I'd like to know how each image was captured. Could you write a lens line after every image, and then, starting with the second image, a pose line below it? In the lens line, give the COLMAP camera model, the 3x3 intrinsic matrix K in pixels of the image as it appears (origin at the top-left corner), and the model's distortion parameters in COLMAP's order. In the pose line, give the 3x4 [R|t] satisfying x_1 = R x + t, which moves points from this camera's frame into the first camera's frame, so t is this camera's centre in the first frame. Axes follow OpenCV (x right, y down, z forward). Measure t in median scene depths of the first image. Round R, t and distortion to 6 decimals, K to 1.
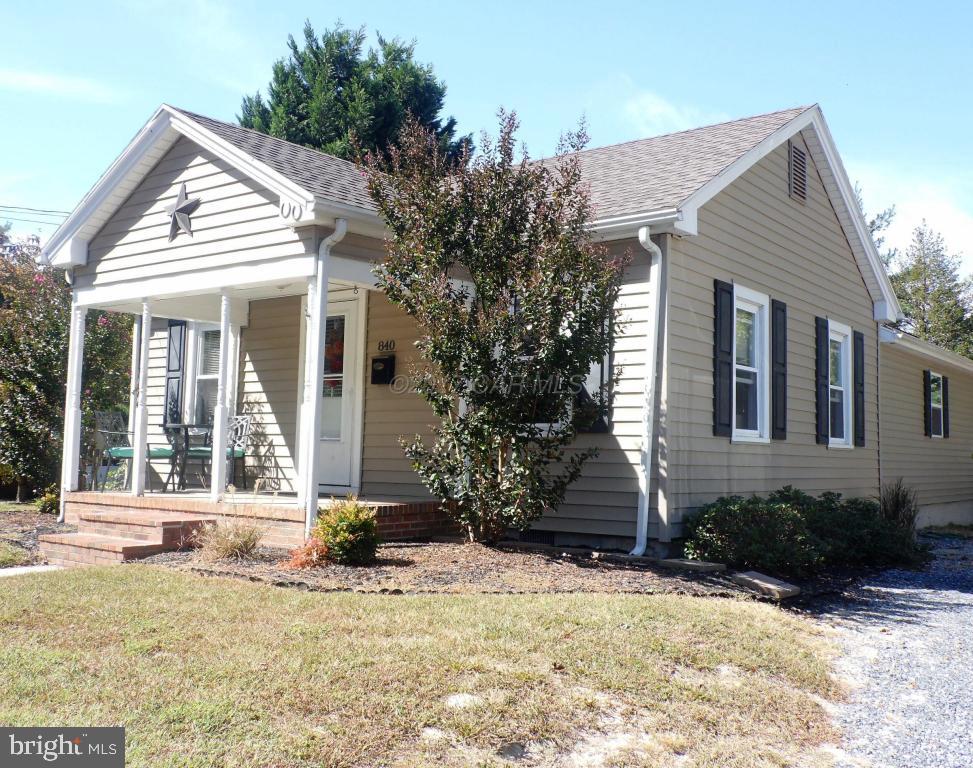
lens RADIAL K [[999.4, 0, 487.9], [0, 999.4, 381.1], [0, 0, 1]] dist [-0.016683, 0.000000]
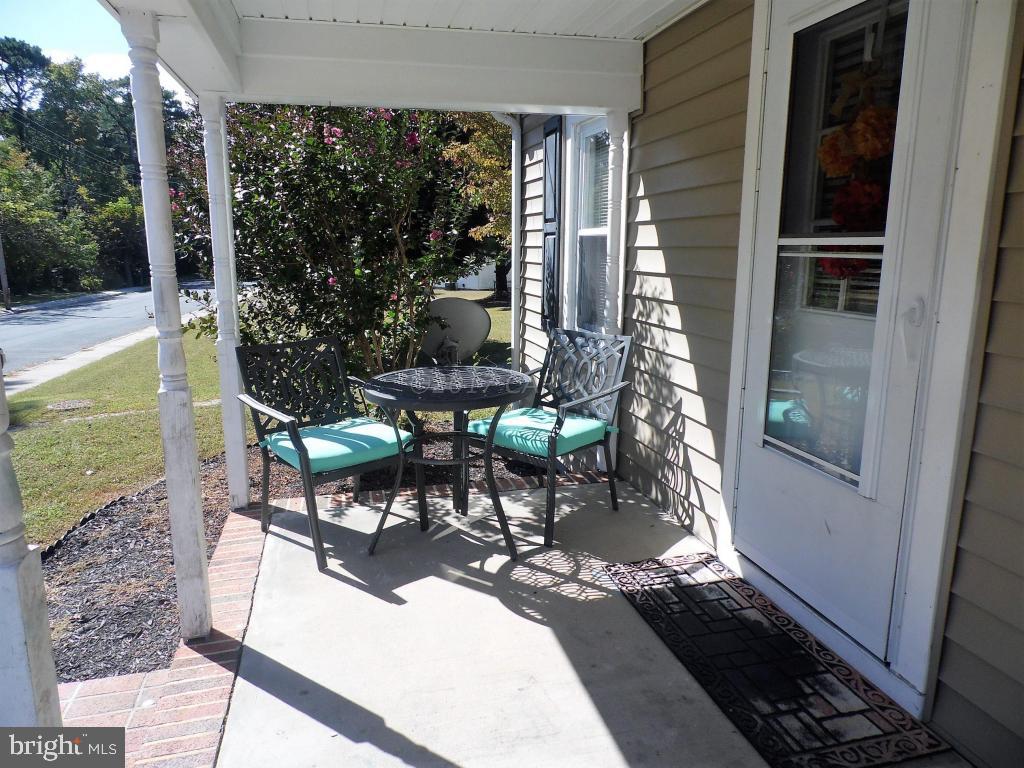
lens RADIAL K [[690.8, 0, 517.3], [0, 690.8, 378.9], [0, 0, 1]] dist [-0.005409, -0.000504]
pose [[0.794319, 0.095588, -0.599934, -0.110274], [0.058942, 0.970758, 0.232712, -0.018078], [0.604635, -0.220209, 0.765457, 0.796959]]
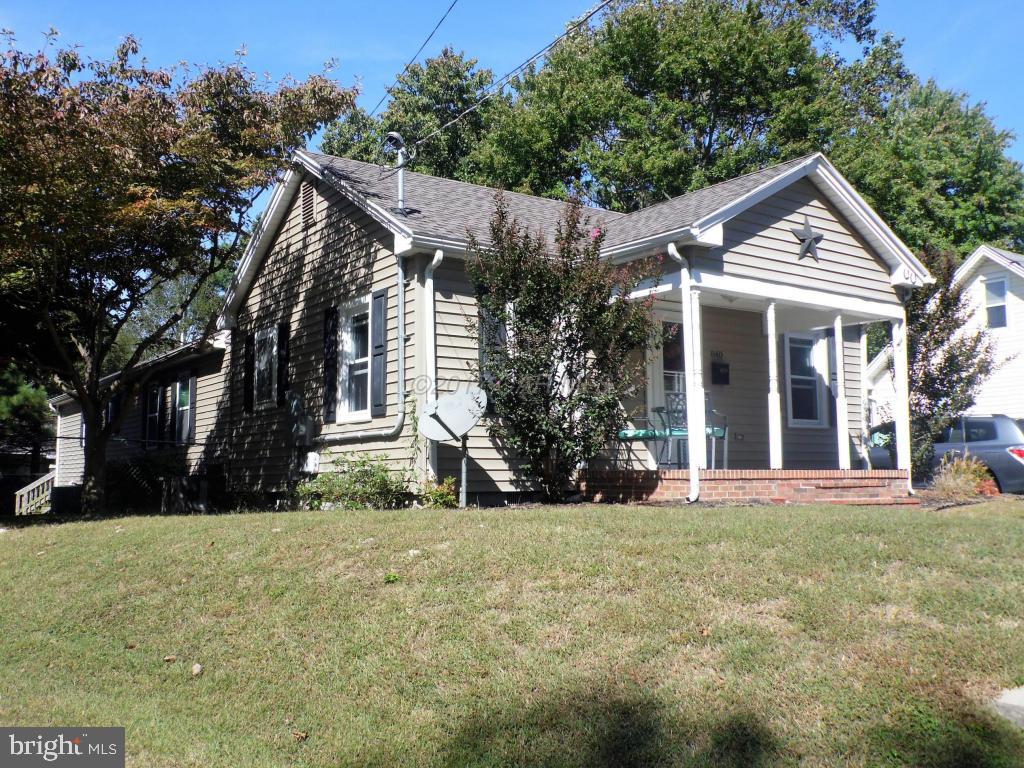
lens RADIAL K [[1015.2, 0, 511.9], [0, 1015.2, 383.2], [0, 0, 1]] dist [-0.026850, 0.000000]
pose [[0.286269, 0.071358, 0.955488, -1.381215], [-0.057759, 0.996695, -0.057131, 0.088452], [-0.956407, -0.038833, 0.289444, 0.843089]]
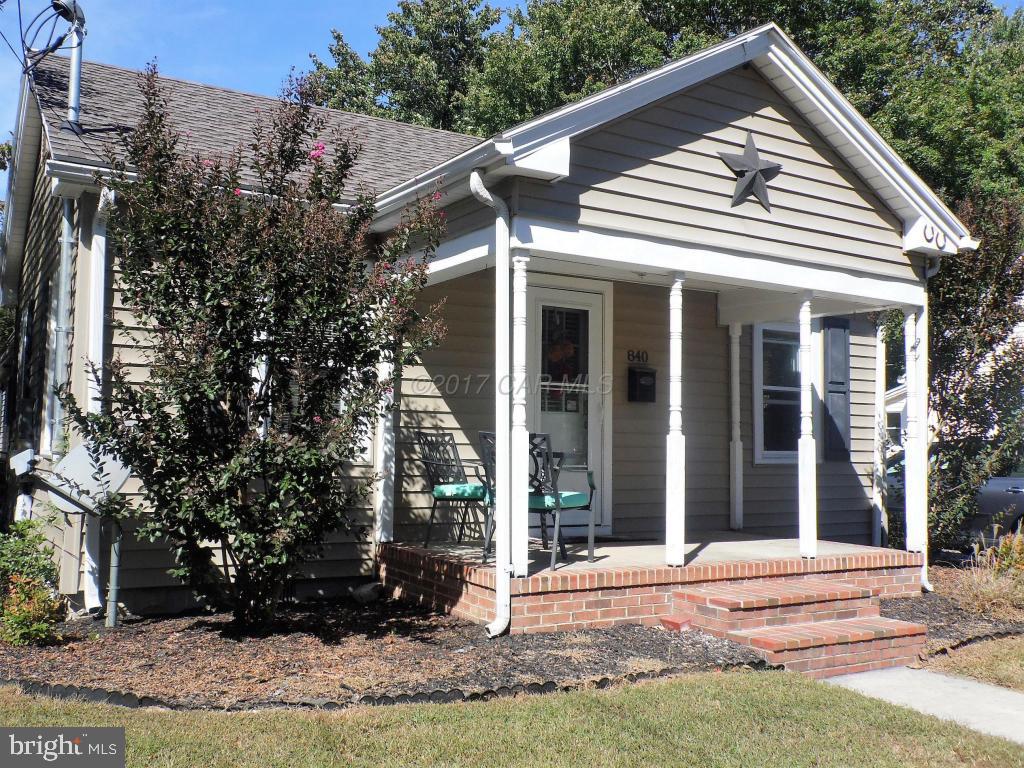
lens RADIAL K [[1015.2, 0, 512.7], [0, 1015.2, 385.1], [0, 0, 1]] dist [-0.026850, 0.000000]
pose [[0.357023, 0.045167, 0.933003, -0.912474], [-0.075630, 0.996949, -0.019322, 0.013223], [-0.931029, -0.063665, 0.359349, 0.760982]]
